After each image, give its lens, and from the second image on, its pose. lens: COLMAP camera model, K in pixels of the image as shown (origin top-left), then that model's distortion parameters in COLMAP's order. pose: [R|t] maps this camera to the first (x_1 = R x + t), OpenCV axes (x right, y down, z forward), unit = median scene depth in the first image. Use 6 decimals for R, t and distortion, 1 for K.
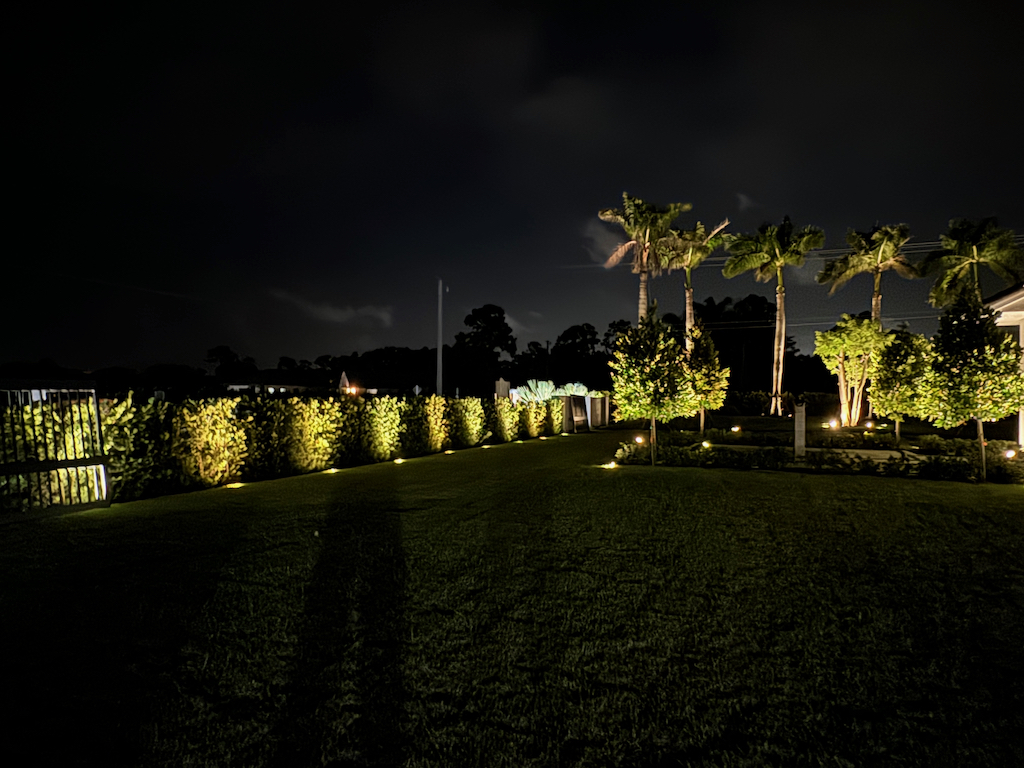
lens RADIAL K [[679.4, 0, 509.8], [0, 679.4, 387.2], [0, 0, 1]] dist [-0.006209, 0.003869]
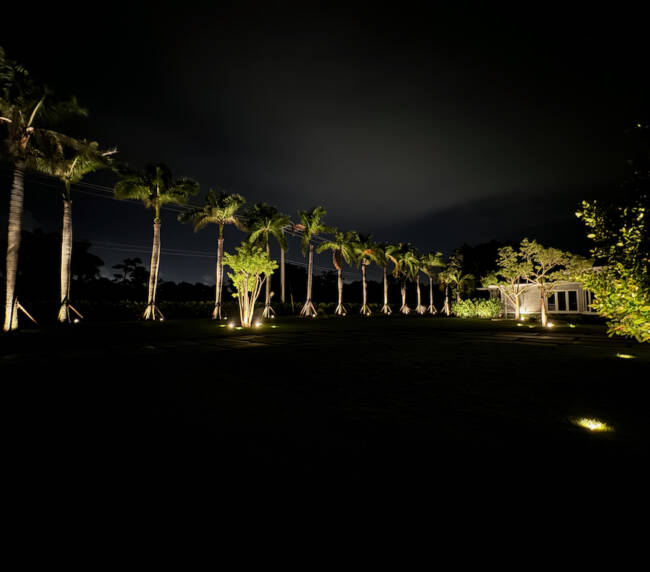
lens RADIAL K [[302.9, 0, 323.6], [0, 302.9, 285.8], [0, 0, 1]] dist [0.001049, -0.000377]
pose [[0.422287, 0.051953, 0.904972, 0.020999], [-0.005113, 0.998477, -0.054935, 0.008586], [-0.906448, 0.018571, 0.421909, 0.499047]]
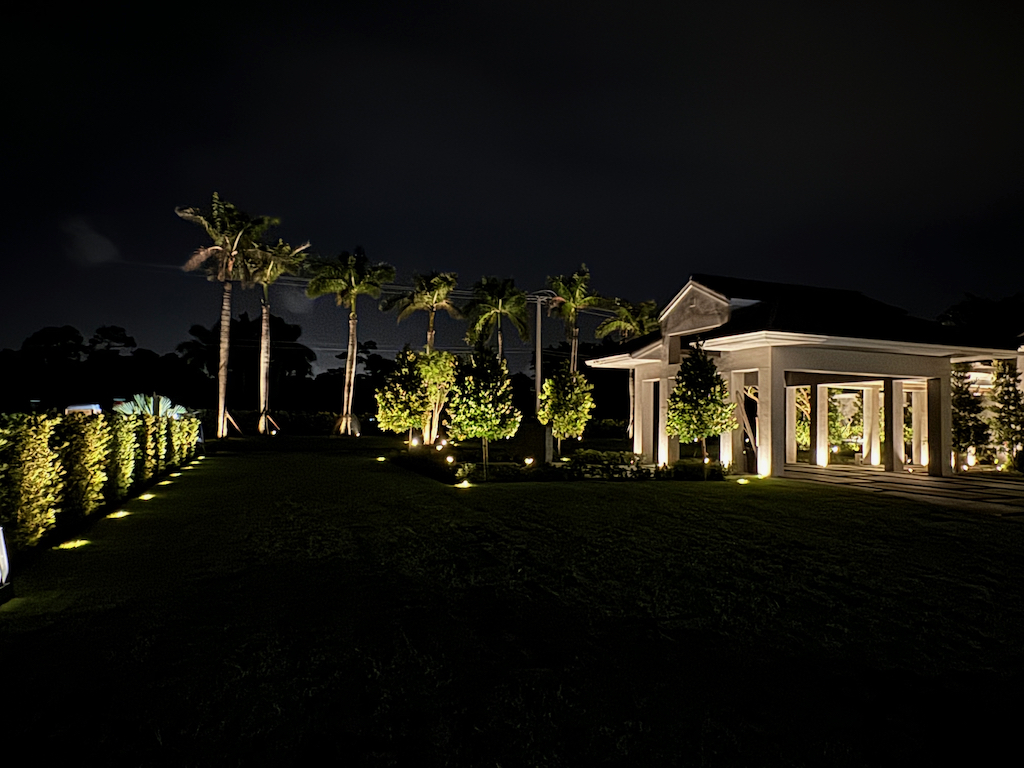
lens RADIAL K [[679.4, 0, 507.7], [0, 679.4, 383.8], [0, 0, 1]] dist [-0.006209, 0.003869]
pose [[0.734900, 0.043668, 0.676768, -0.146510], [-0.021261, 0.998918, -0.041366, 0.001196], [-0.677842, 0.016011, 0.735033, 0.056704]]
